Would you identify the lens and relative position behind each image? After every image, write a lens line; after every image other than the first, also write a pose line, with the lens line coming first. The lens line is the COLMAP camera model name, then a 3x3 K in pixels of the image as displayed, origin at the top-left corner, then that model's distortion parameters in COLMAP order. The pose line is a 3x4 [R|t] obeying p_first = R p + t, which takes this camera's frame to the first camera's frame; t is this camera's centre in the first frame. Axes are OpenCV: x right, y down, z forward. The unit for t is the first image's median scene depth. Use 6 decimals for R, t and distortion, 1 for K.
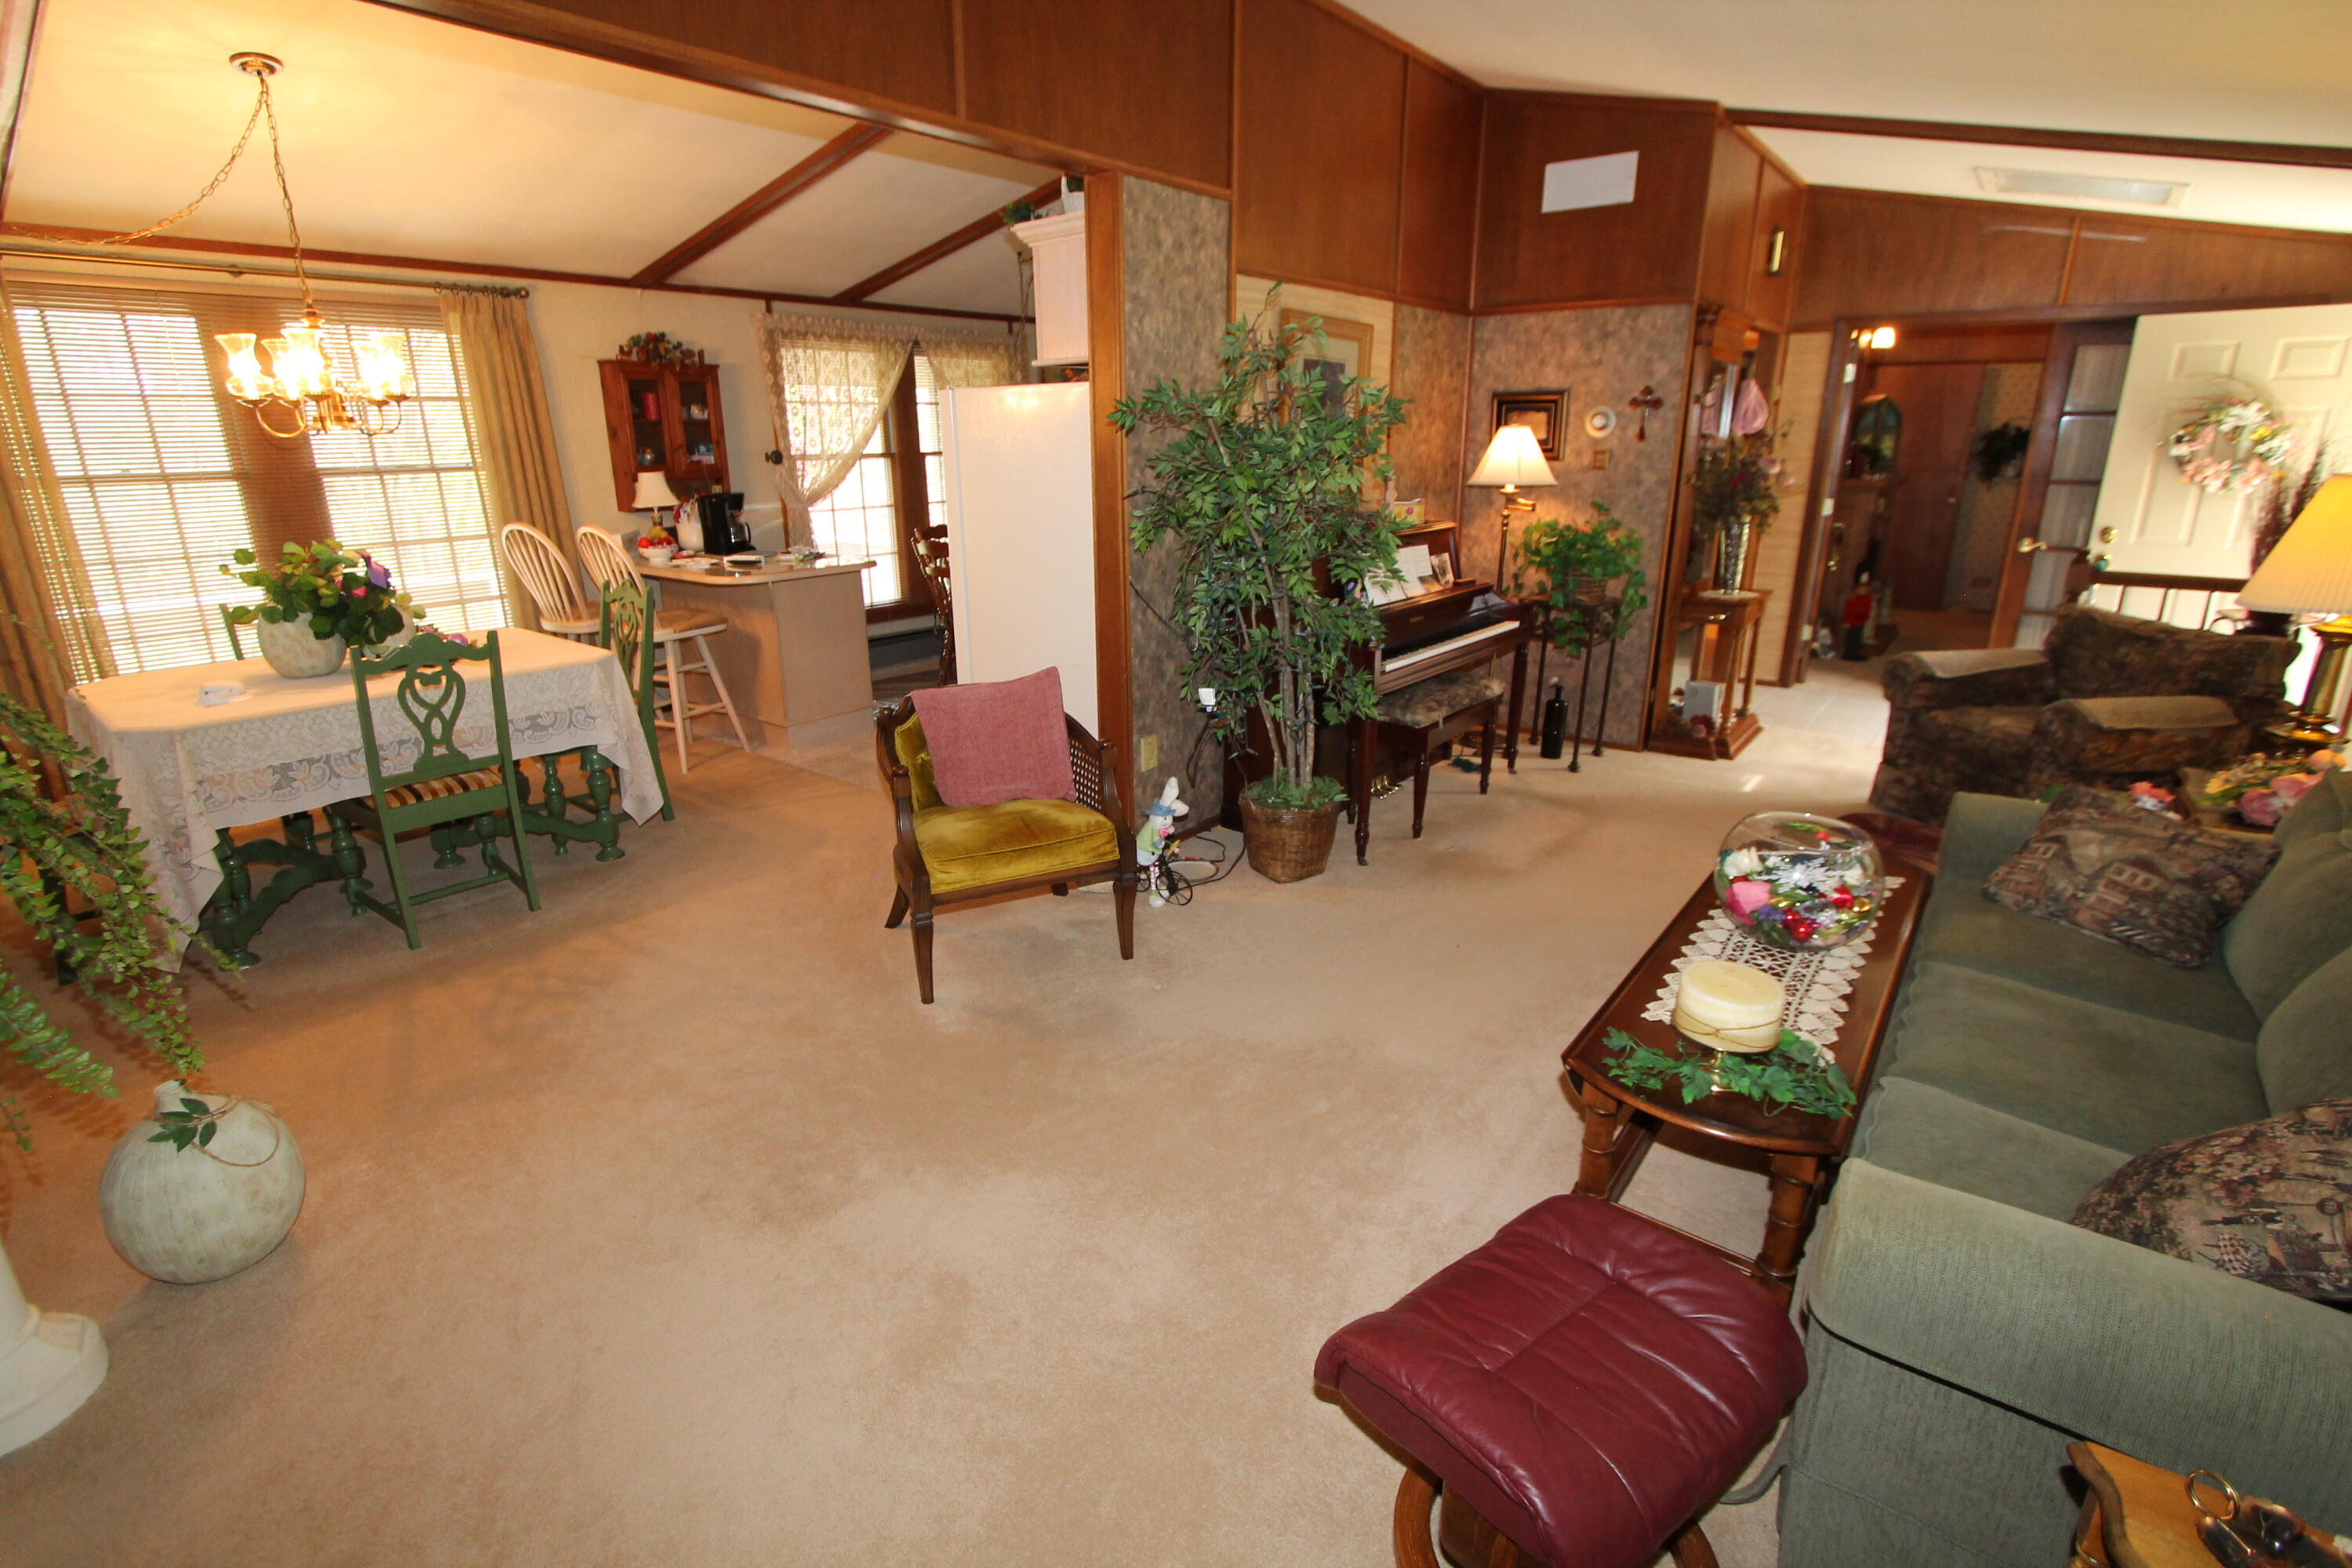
lens RADIAL K [[1097.7, 0, 1171.6], [0, 1097.7, 766.7], [0, 0, 1]] dist [-0.018132, 0.002999]
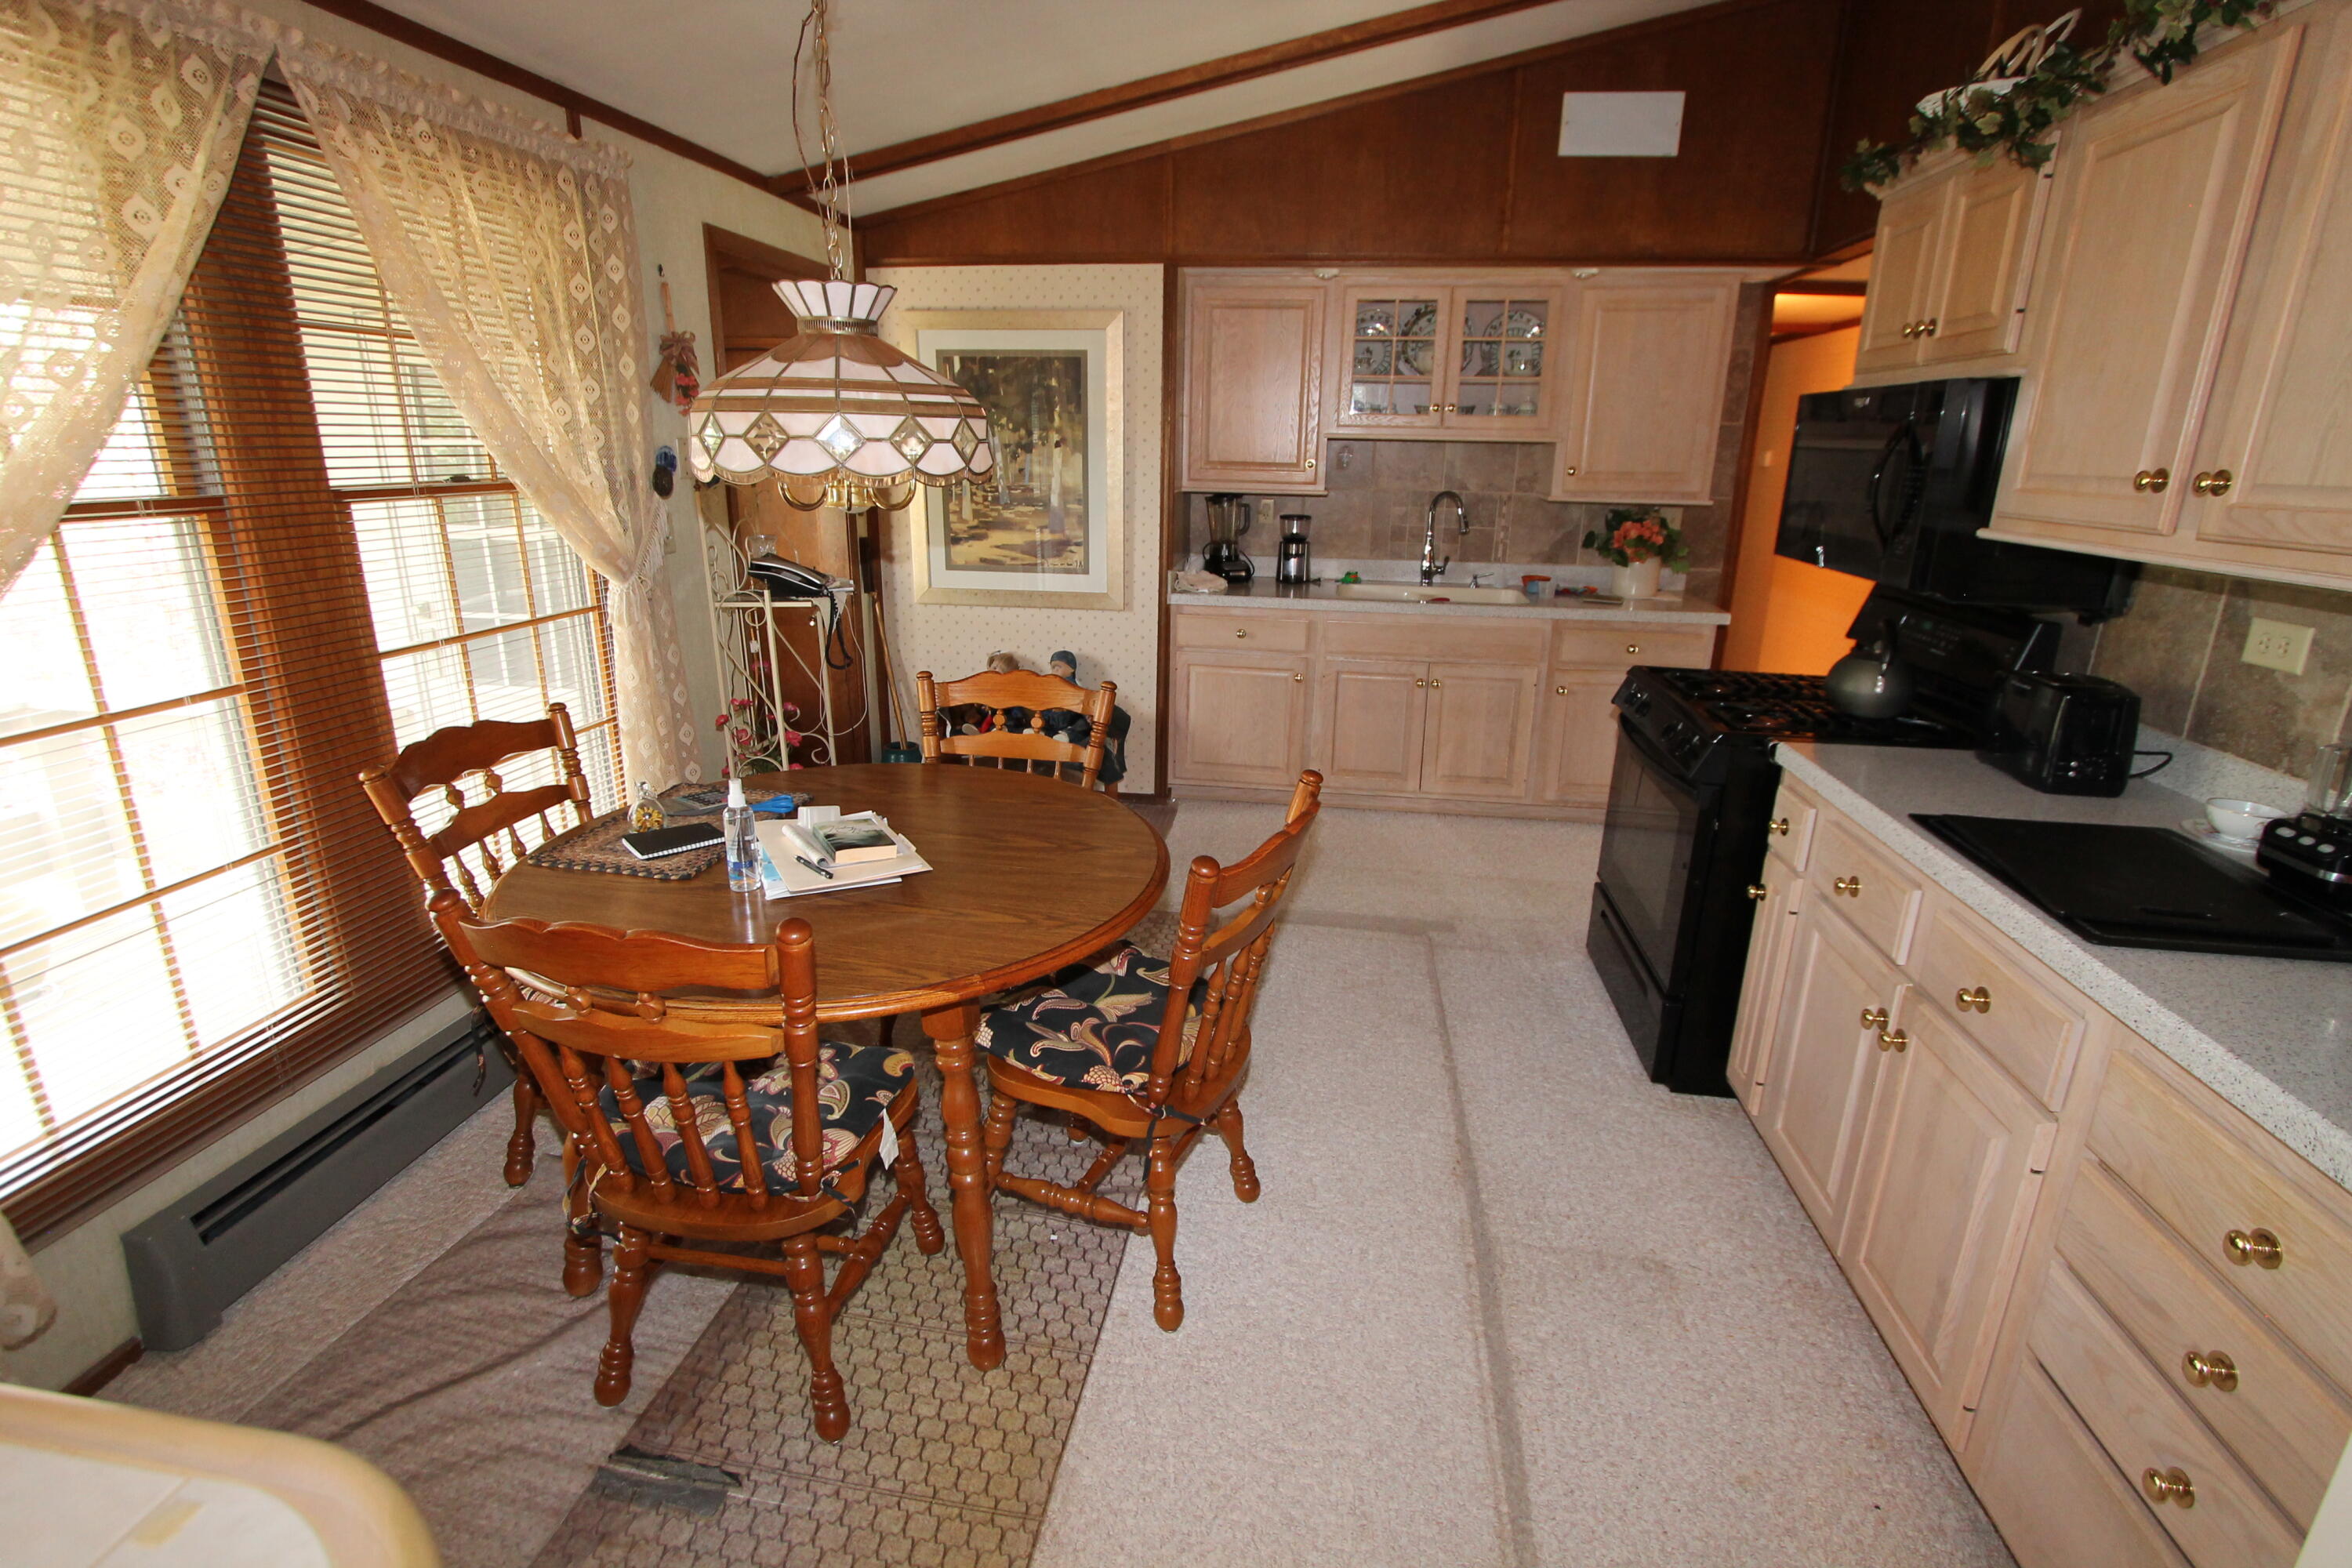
lens RADIAL K [[1097.7, 0, 1172.2], [0, 1097.7, 761.8], [0, 0, 1]] dist [-0.018132, 0.002999]
pose [[0.864750, -0.123092, 0.486883, -0.308874], [0.126761, 0.991604, 0.025555, -0.325844], [-0.485941, 0.039619, 0.873093, 1.075785]]
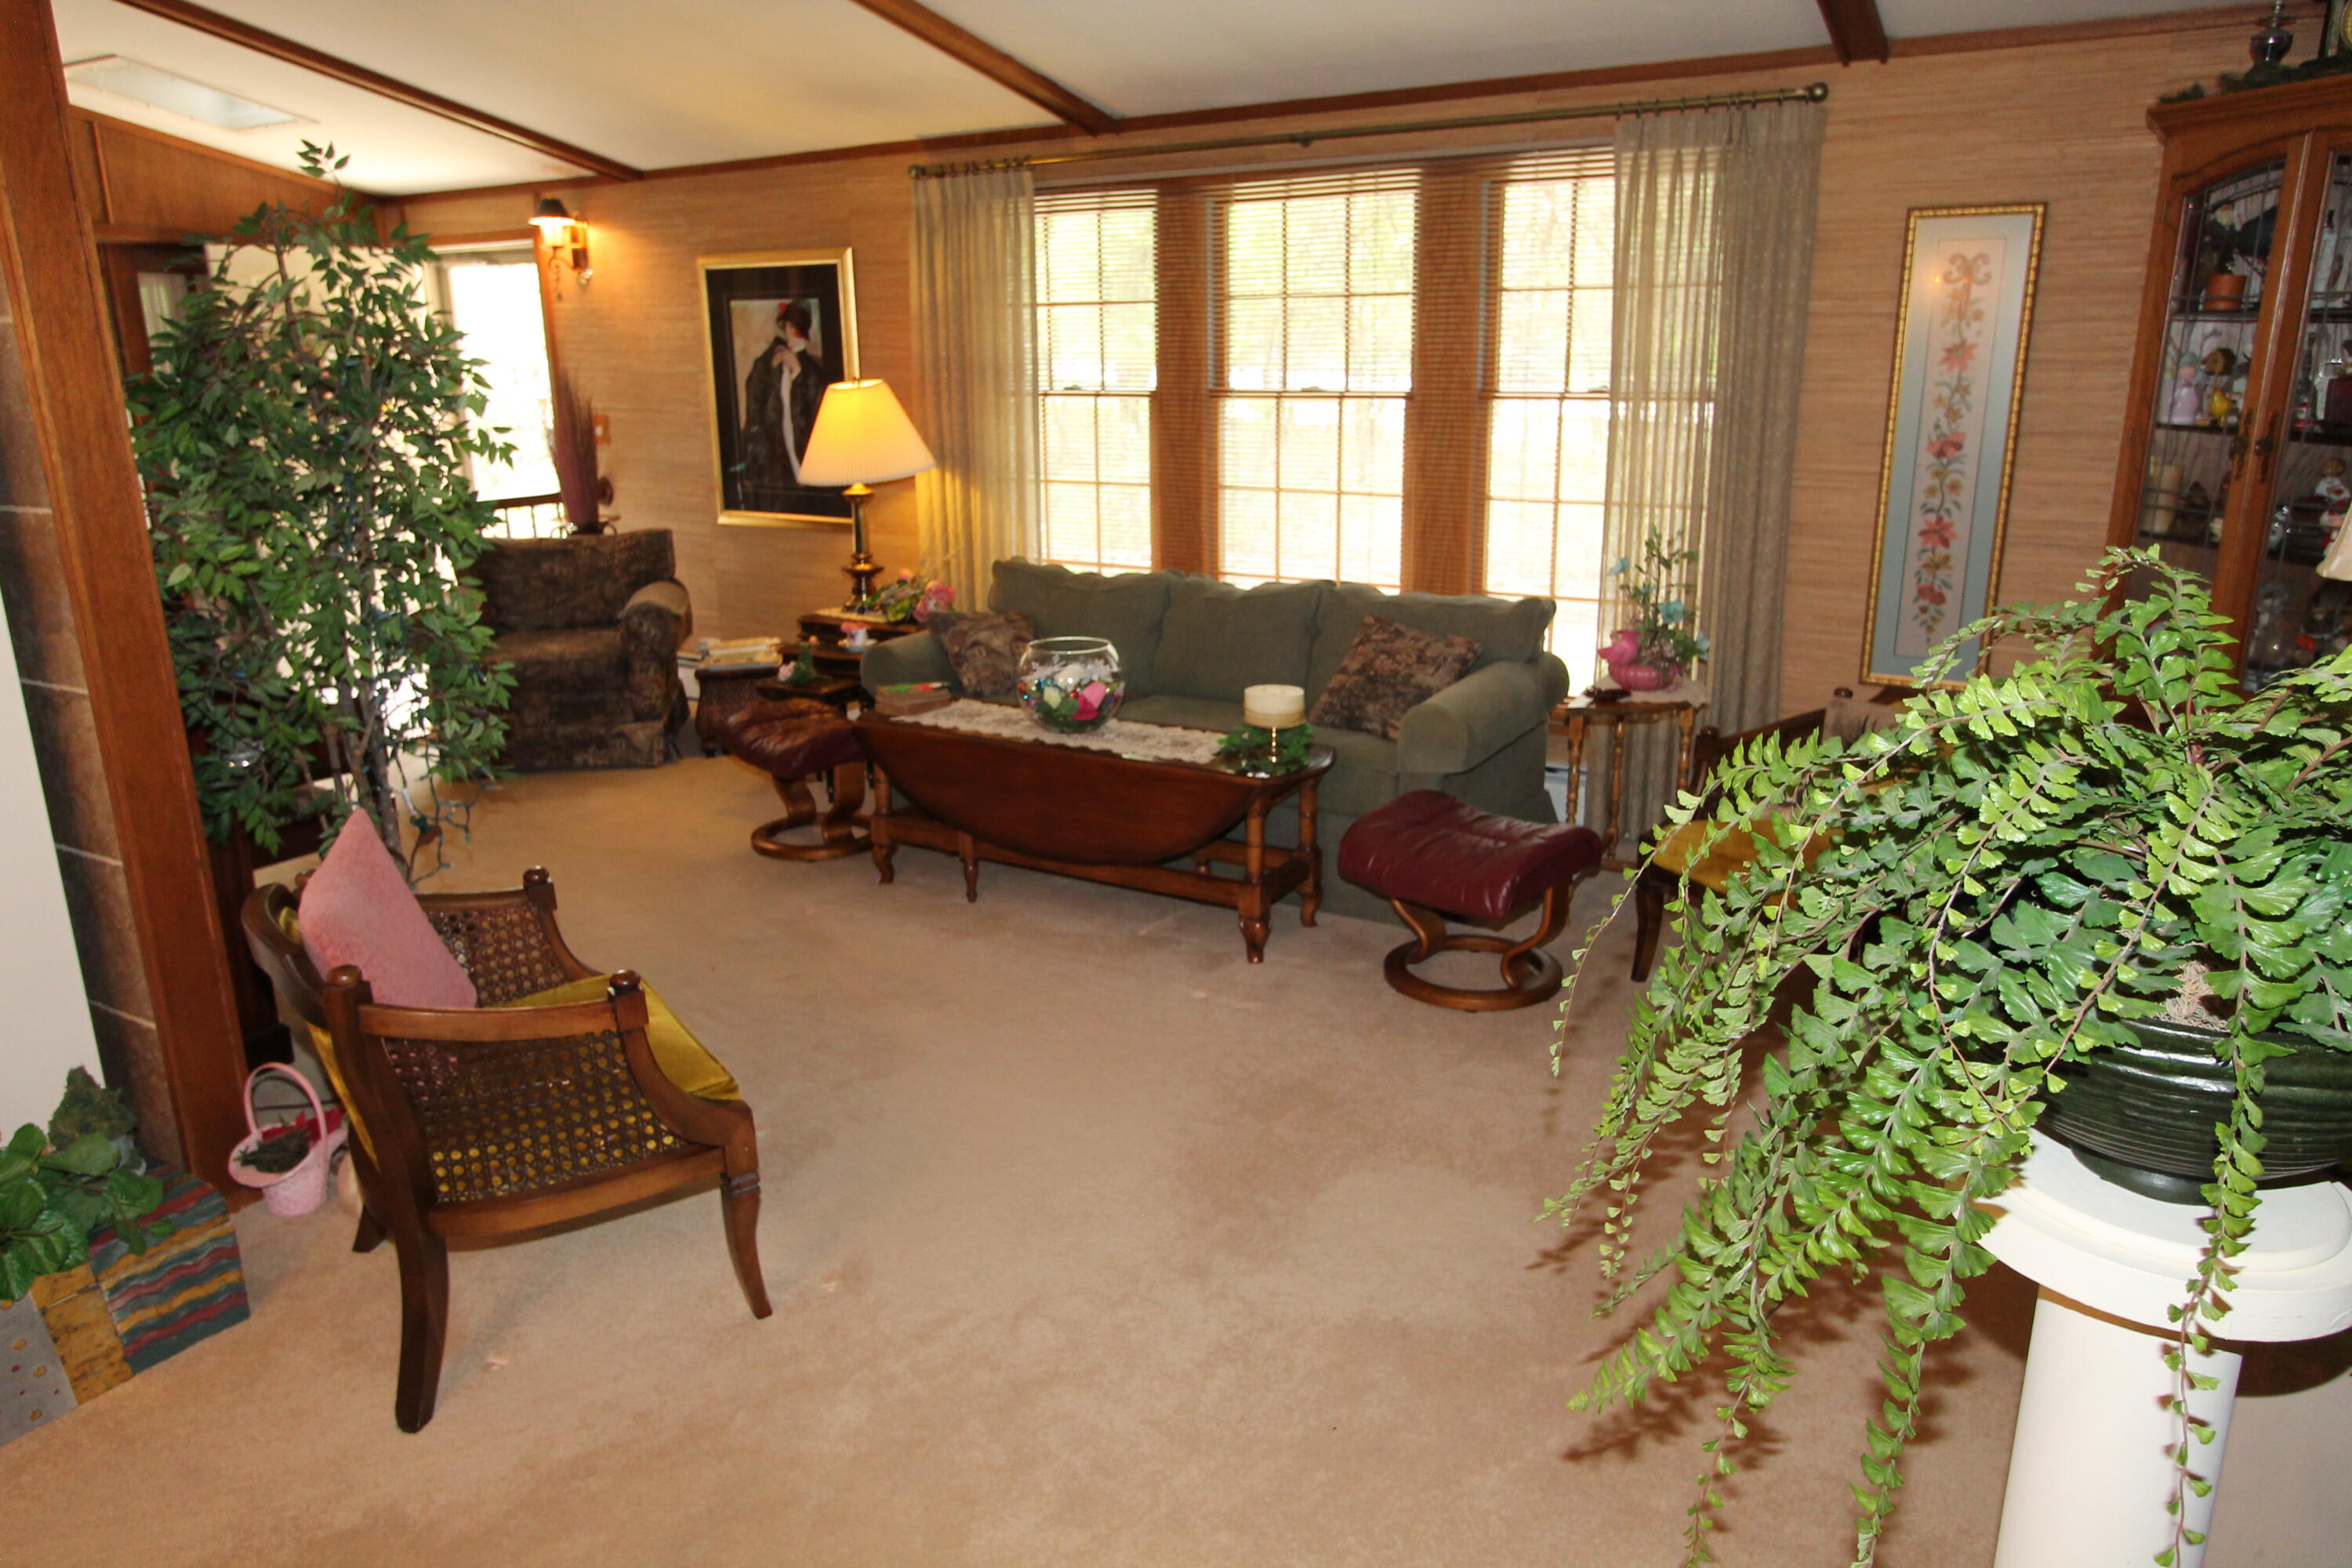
lens RADIAL K [[1577.6, 0, 1171.0], [0, 1577.6, 762.0], [0, 0, 1]] dist [-0.017881, 0.014910]
pose [[-0.121284, -0.247482, 0.961271, -0.688017], [0.307054, 0.911568, 0.273427, -0.154940], [-0.943932, 0.328324, -0.034568, 0.497716]]
